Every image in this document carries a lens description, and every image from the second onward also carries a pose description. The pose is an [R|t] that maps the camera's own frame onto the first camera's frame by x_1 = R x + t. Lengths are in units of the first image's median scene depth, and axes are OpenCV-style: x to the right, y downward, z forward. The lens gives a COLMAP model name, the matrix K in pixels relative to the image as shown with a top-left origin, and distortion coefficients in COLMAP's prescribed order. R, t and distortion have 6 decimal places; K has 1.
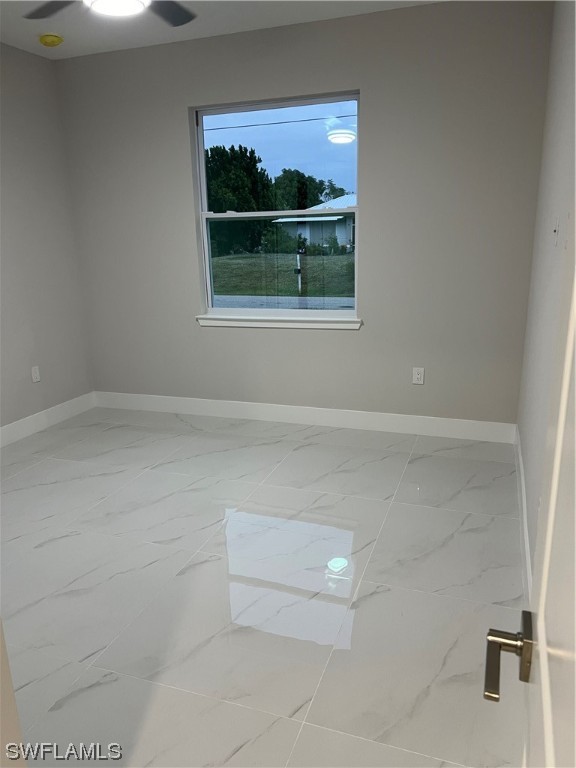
lens RADIAL K [[577.6, 0, 288.0], [0, 577.6, 384.0], [0, 0, 1]] dist [0.054166, 0.002021]
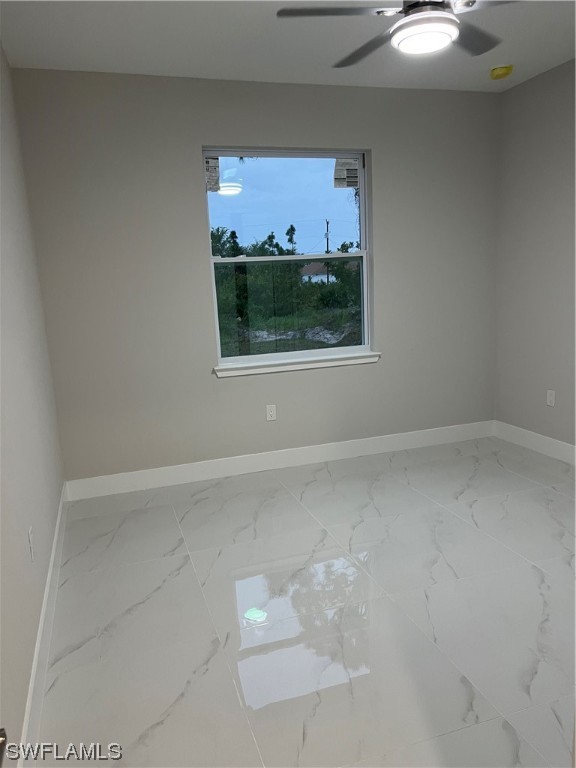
lens RADIAL K [[576.4, 0, 290.5], [0, 576.4, 391.0], [0, 0, 1]] dist [0.069609, -0.091165]
pose [[0.789606, -0.131783, 0.599296, -0.619619], [0.179092, 0.983636, -0.019665, -0.043883], [-0.586898, 0.122857, 0.800286, 0.212839]]
